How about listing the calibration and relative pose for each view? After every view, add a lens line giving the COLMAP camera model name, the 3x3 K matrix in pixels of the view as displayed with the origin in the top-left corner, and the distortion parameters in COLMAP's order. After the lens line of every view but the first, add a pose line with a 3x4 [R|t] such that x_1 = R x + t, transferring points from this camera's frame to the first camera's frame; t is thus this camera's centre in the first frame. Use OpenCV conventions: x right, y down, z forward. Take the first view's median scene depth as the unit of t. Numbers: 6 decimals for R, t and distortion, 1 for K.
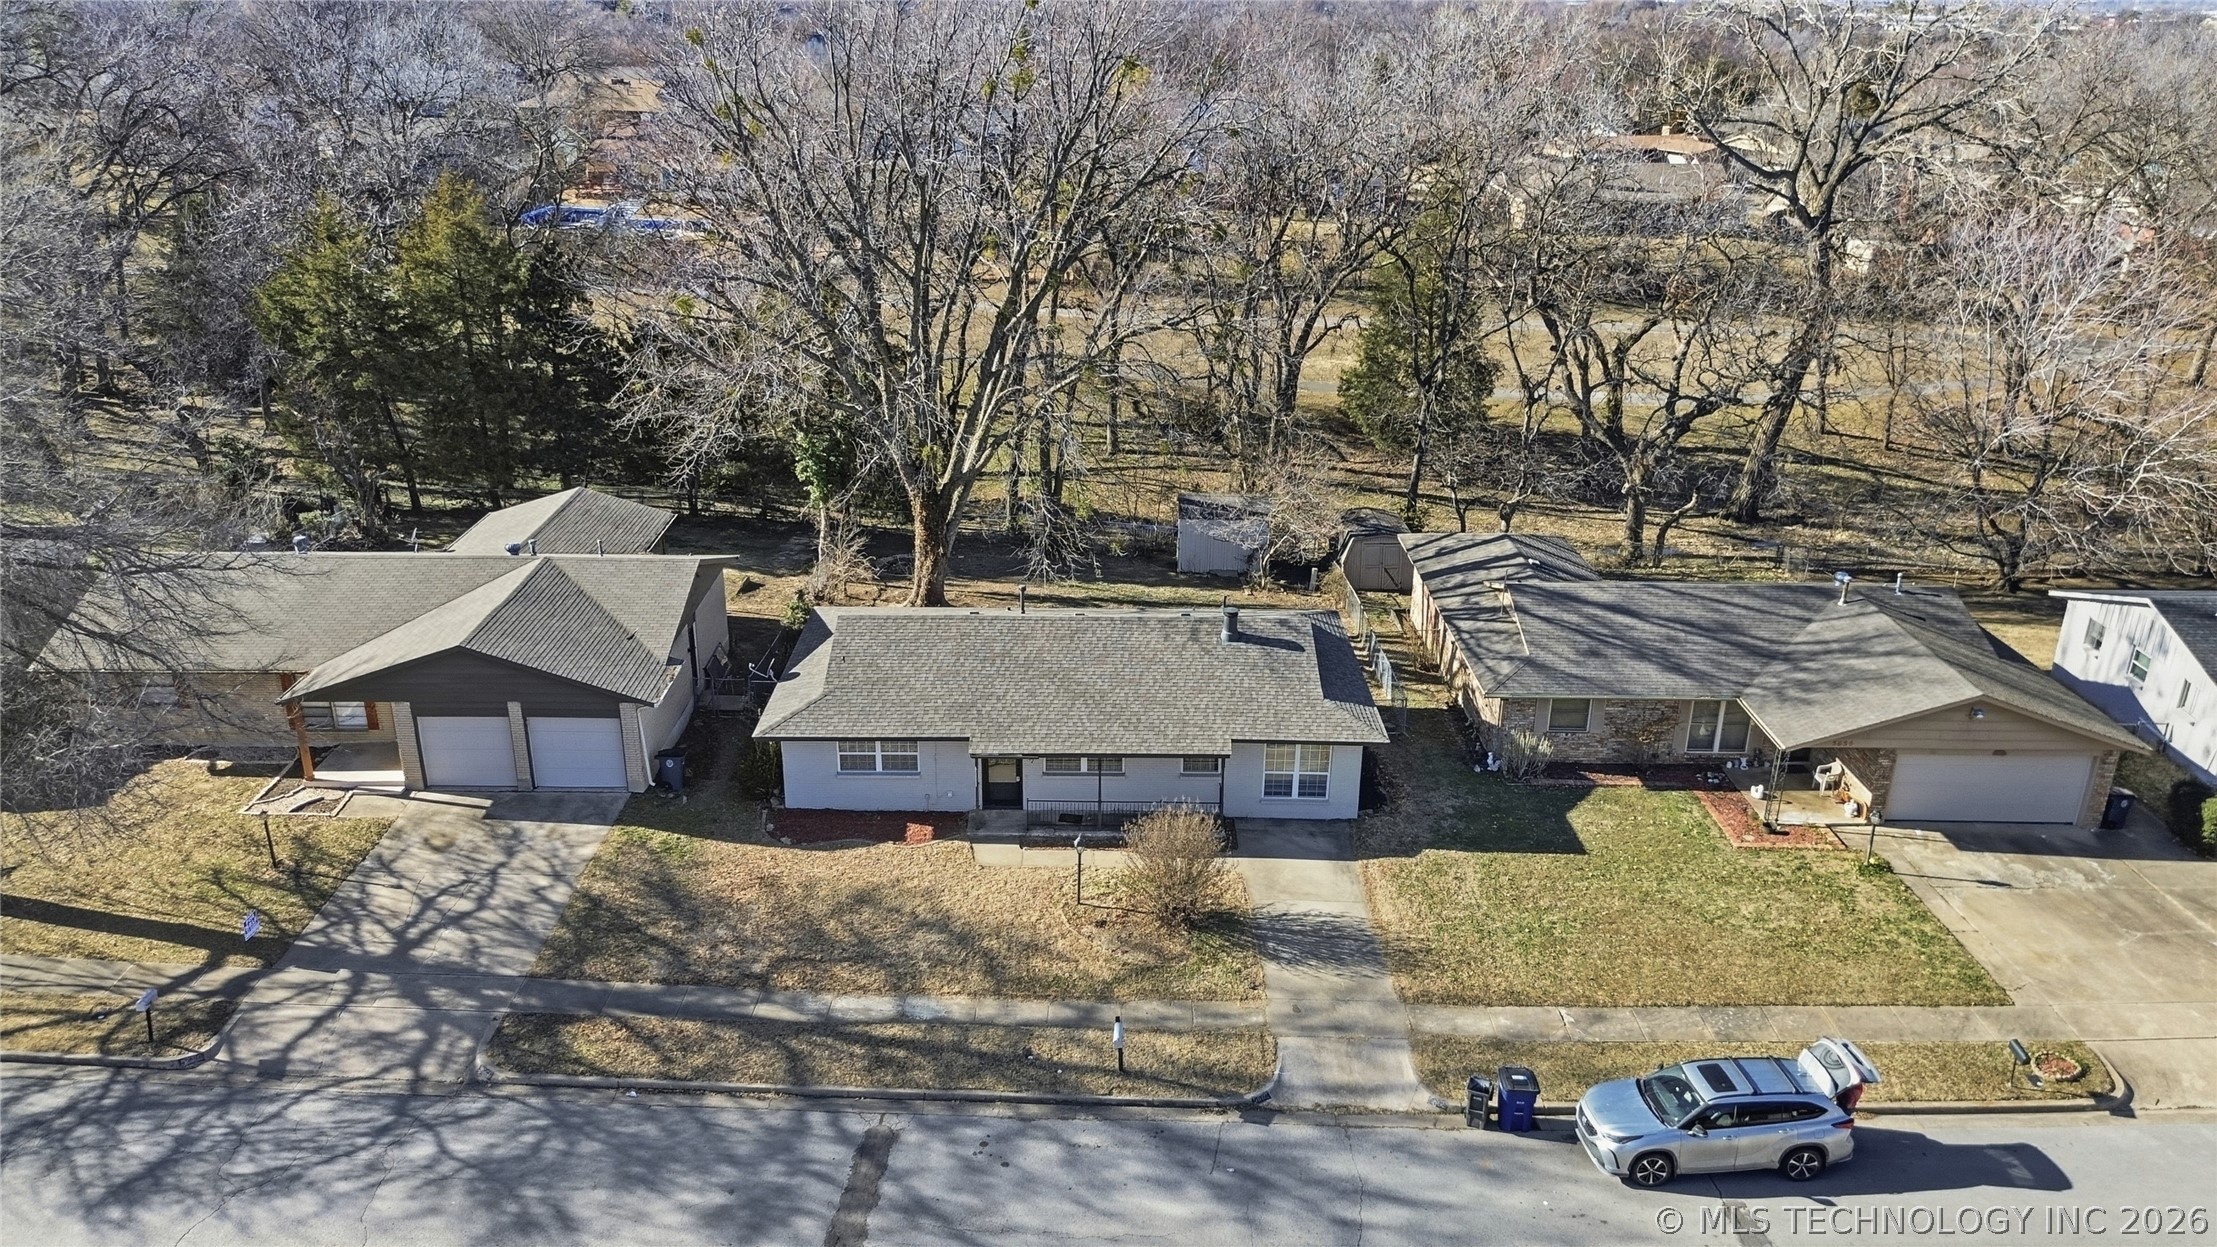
lens RADIAL K [[1588.1, 0, 1108.5], [0, 1588.1, 623.5], [0, 0, 1]] dist [0.062184, -0.002577]
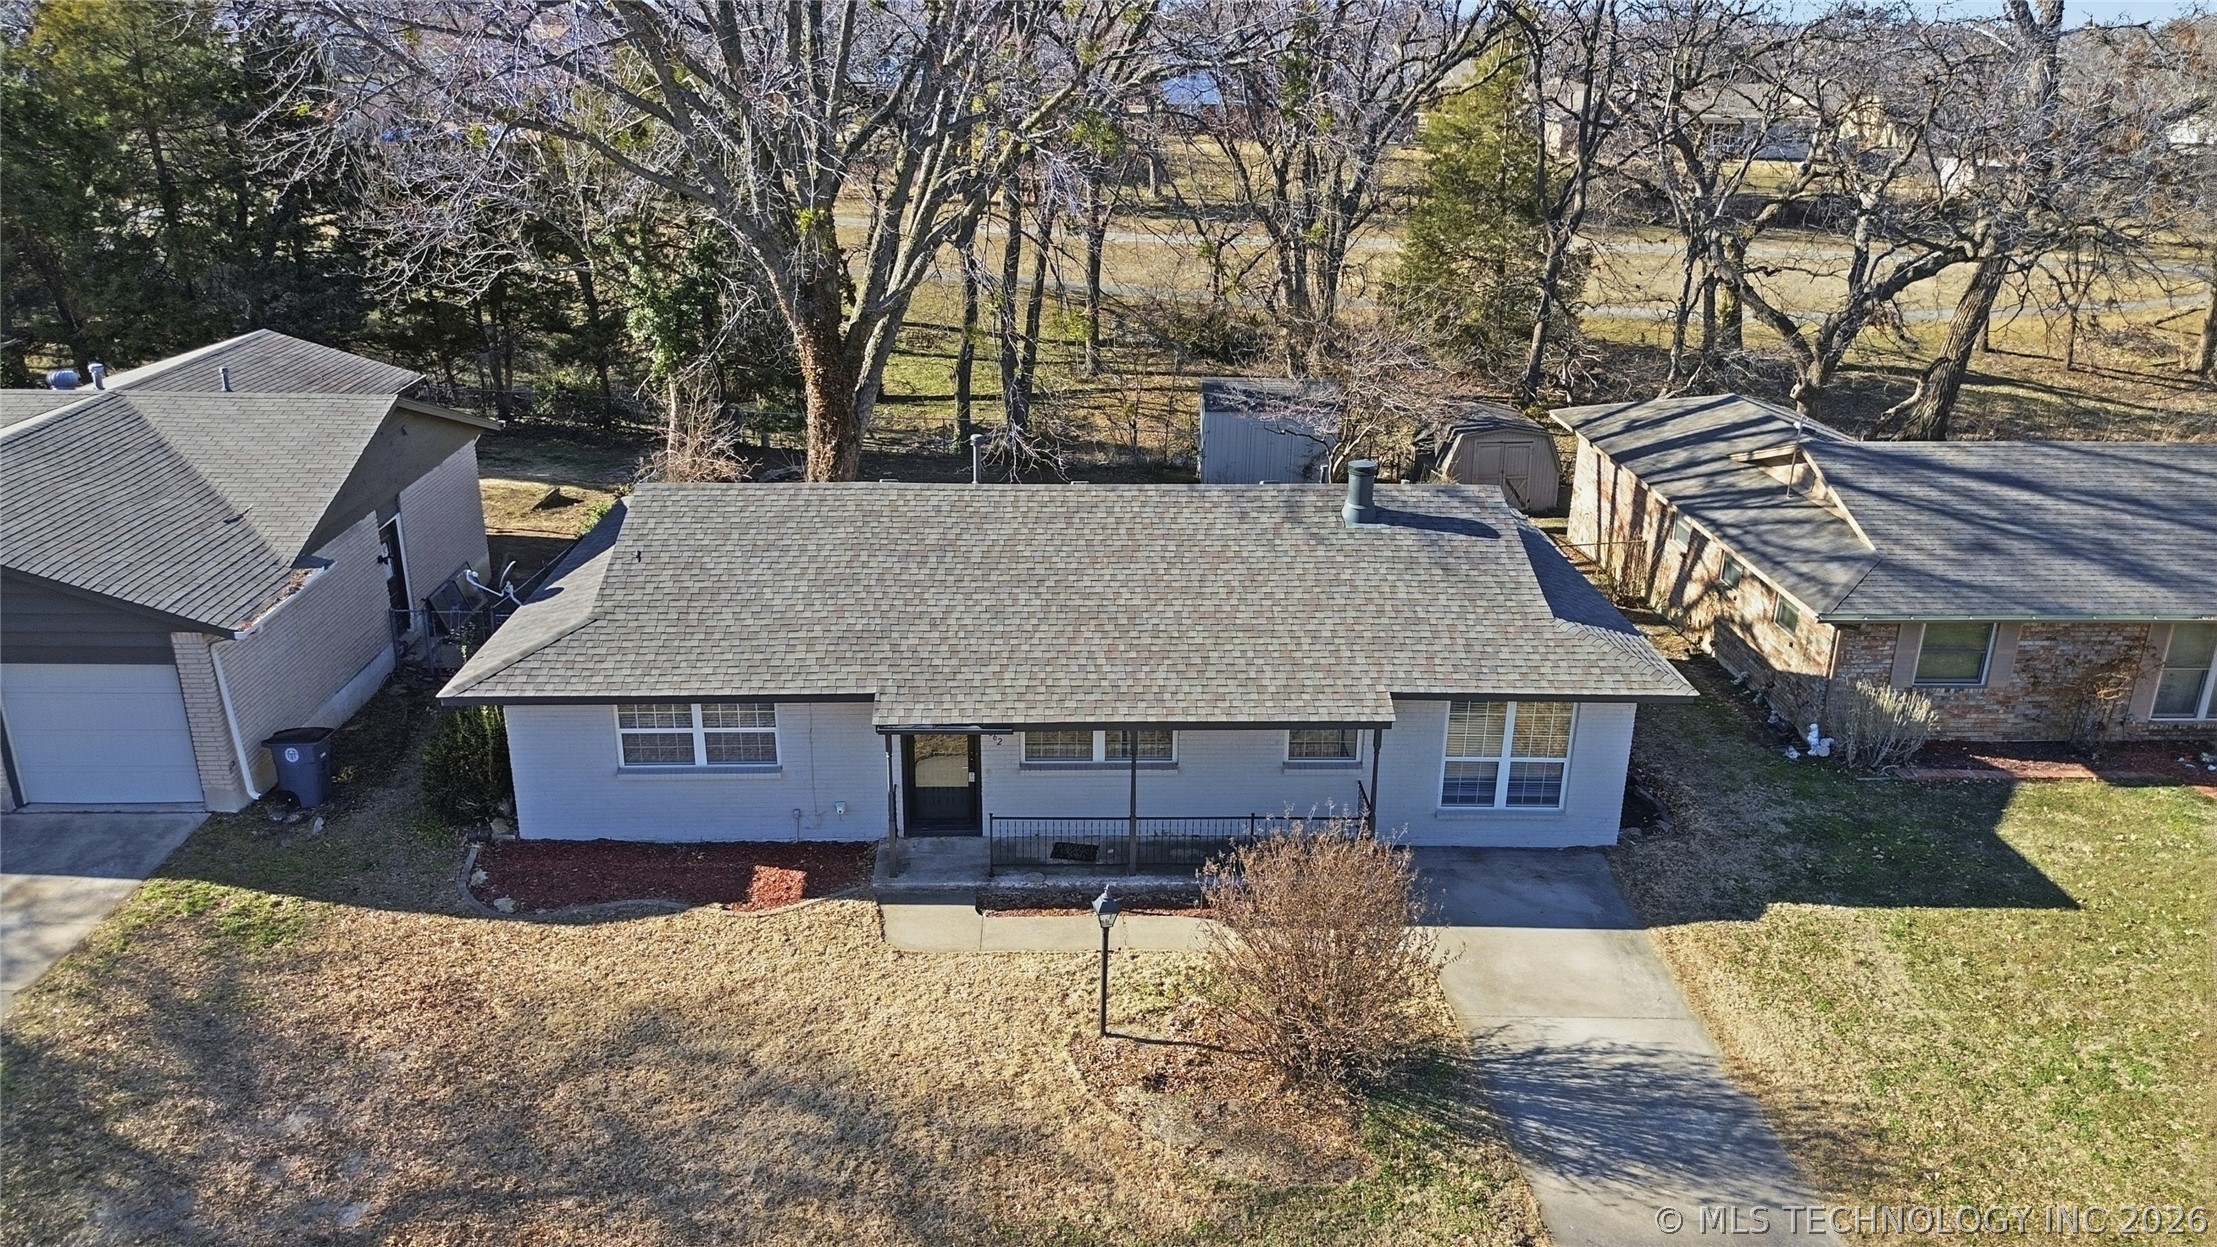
lens RADIAL K [[1582.7, 0, 1108.5], [0, 1582.7, 623.5], [0, 0, 1]] dist [0.053316, -0.050182]
pose [[0.999525, -0.009432, 0.029327, -0.027562], [0.010006, 0.999760, -0.019488, 0.059157], [-0.029136, 0.019772, 0.999380, 0.488638]]
